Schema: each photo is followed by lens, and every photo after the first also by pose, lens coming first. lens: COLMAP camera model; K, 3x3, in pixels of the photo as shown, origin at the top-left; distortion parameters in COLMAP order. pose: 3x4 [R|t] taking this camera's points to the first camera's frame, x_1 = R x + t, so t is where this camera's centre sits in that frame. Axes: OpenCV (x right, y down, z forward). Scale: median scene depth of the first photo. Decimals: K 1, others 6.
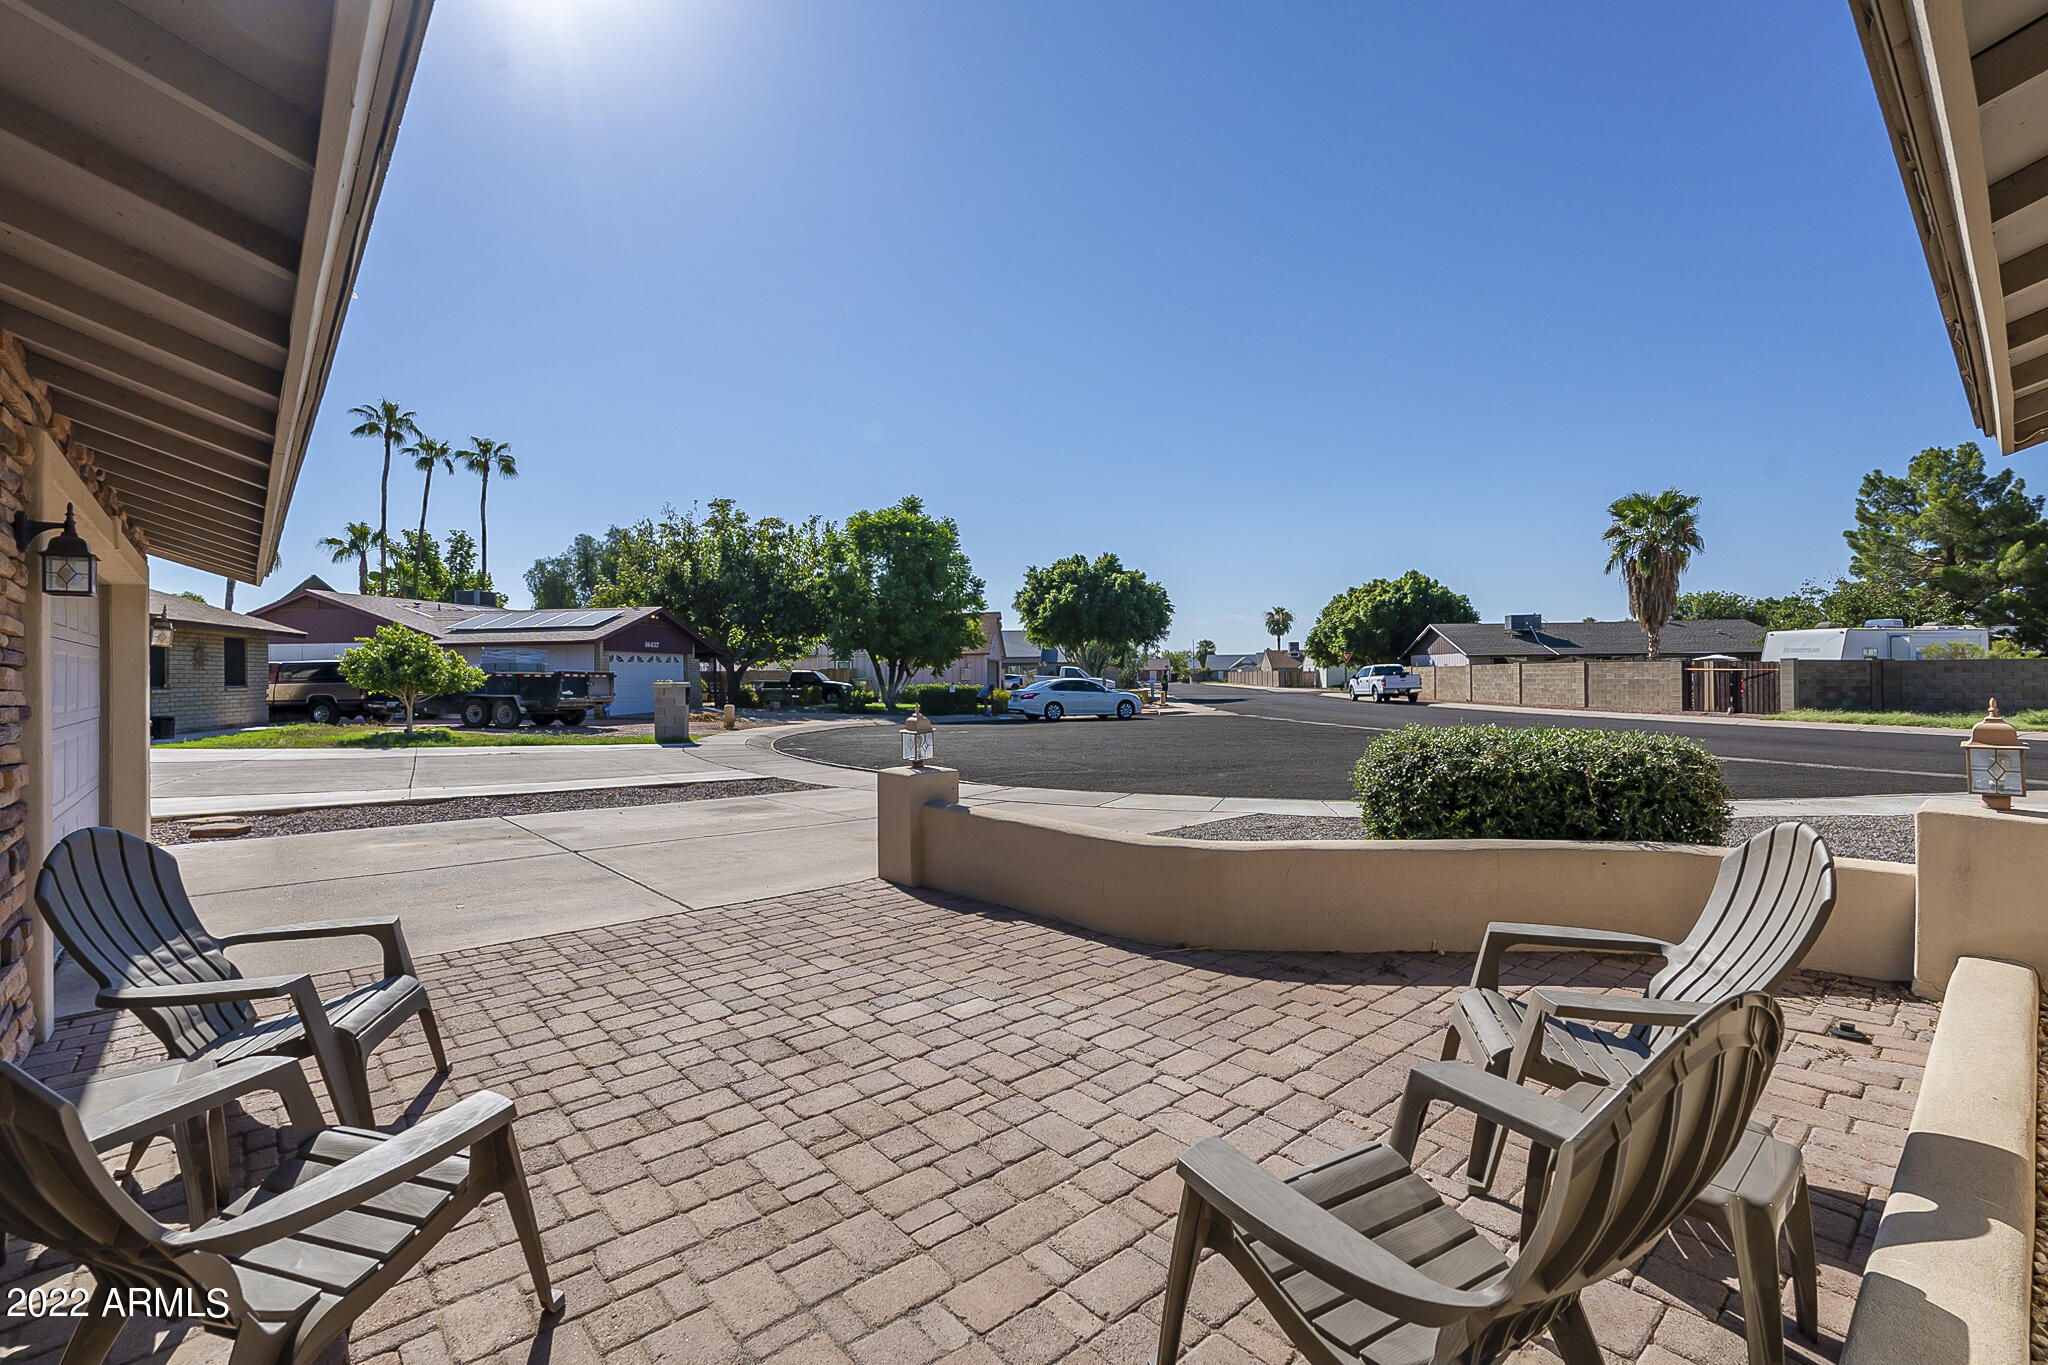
lens RADIAL K [[896.0, 0, 1024.0], [0, 896.0, 678.9], [0, 0, 1]] dist [-0.003245, -0.000059]
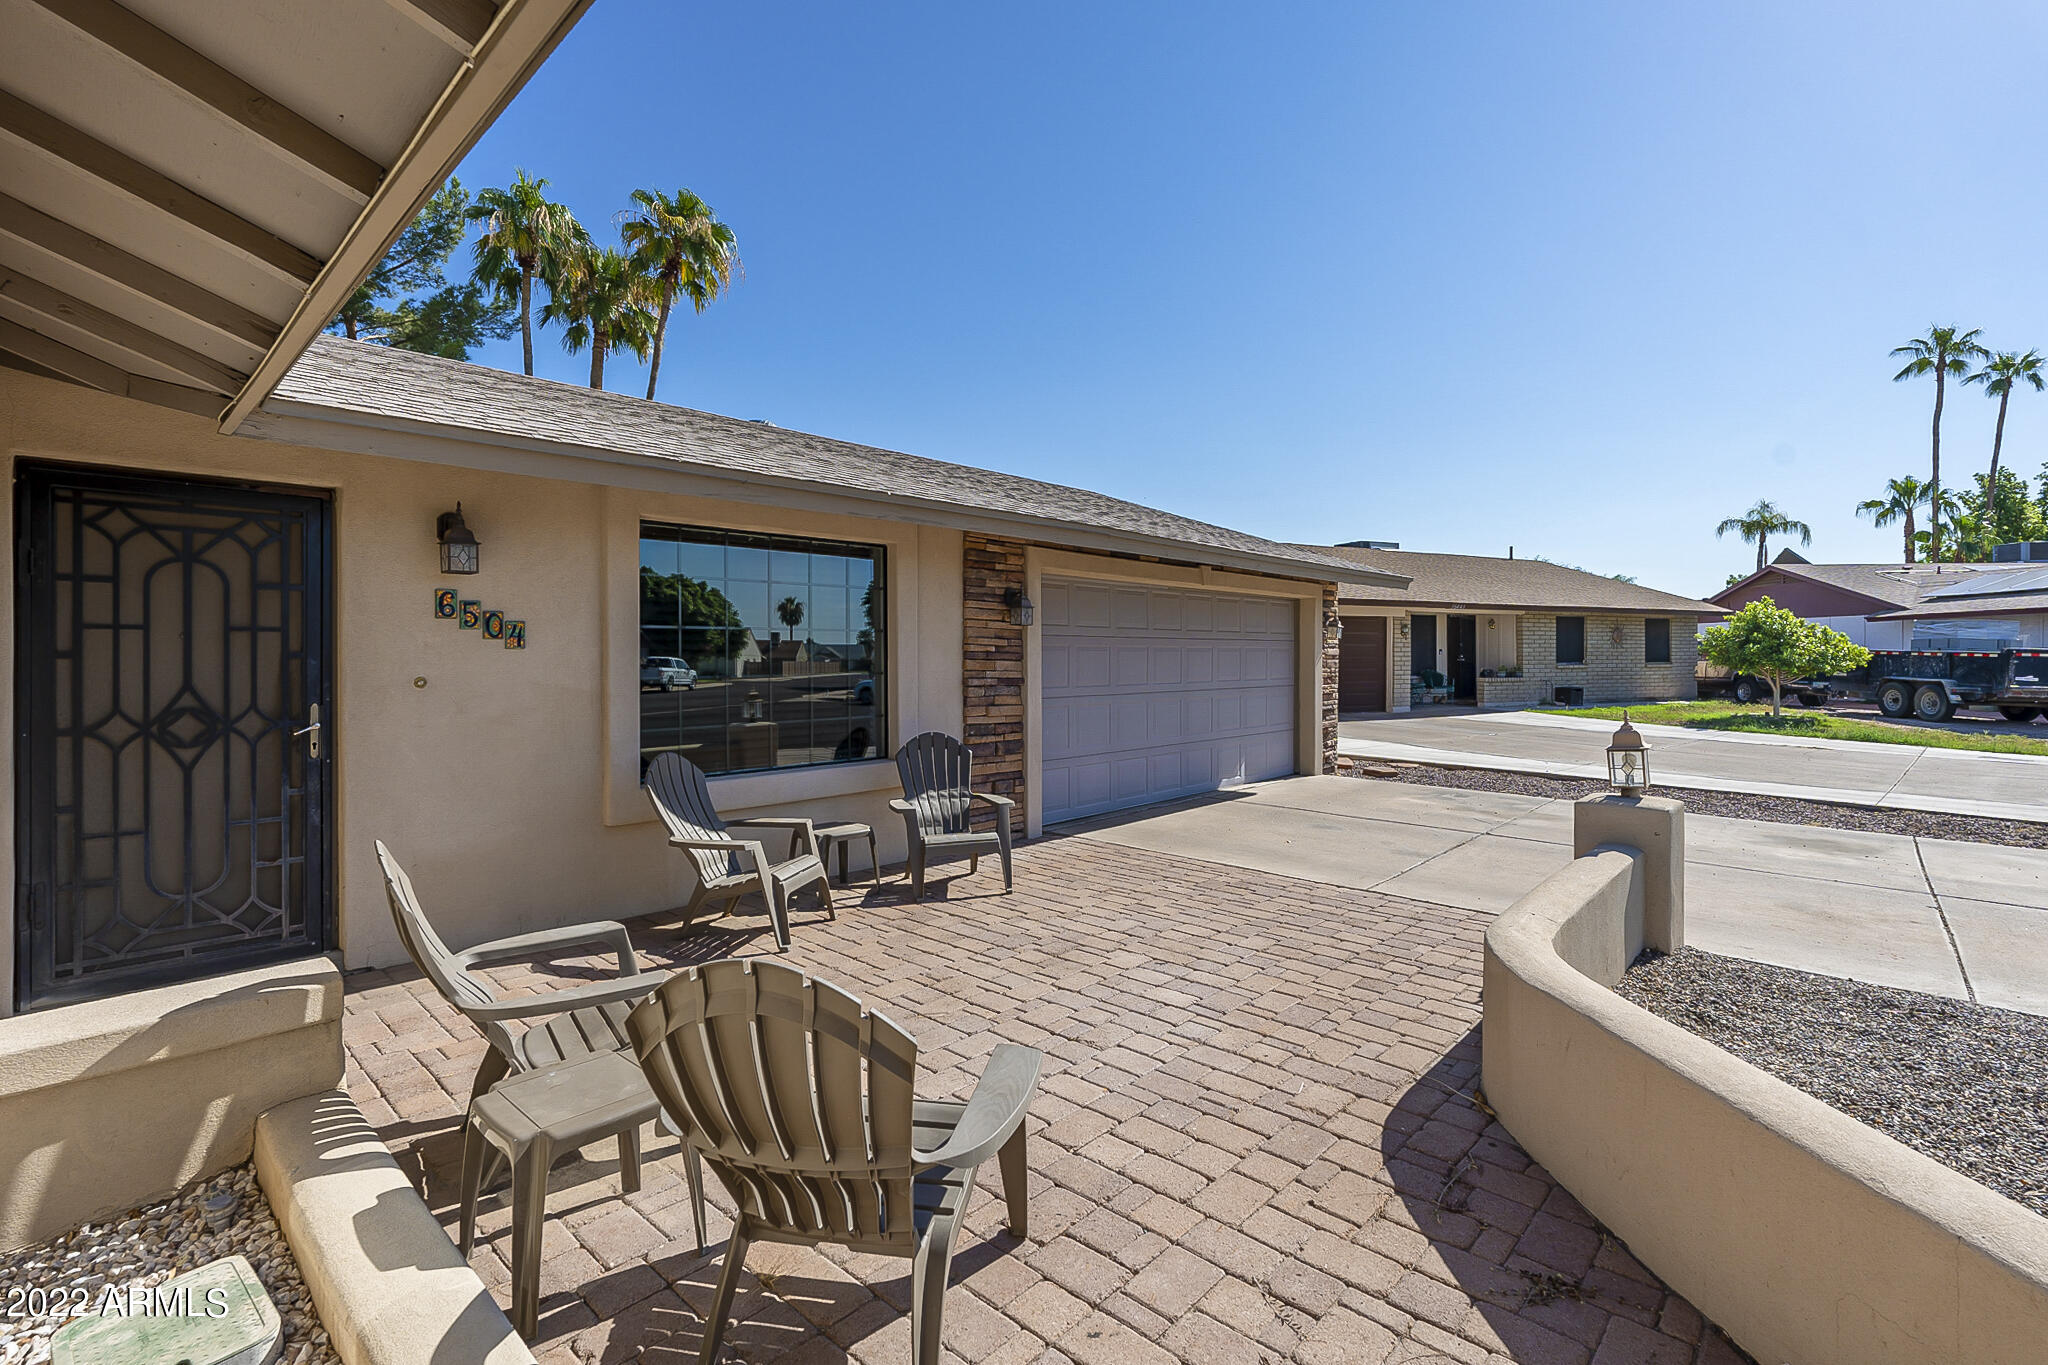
lens RADIAL K [[913.7, 0, 1020.5], [0, 913.7, 653.4], [0, 0, 1]] dist [-0.000155, 0.000112]
pose [[0.105869, 0.005212, -0.994366, 0.719290], [-0.004343, 0.999979, 0.004779, -0.025704], [0.994371, 0.003813, 0.105890, 0.527020]]
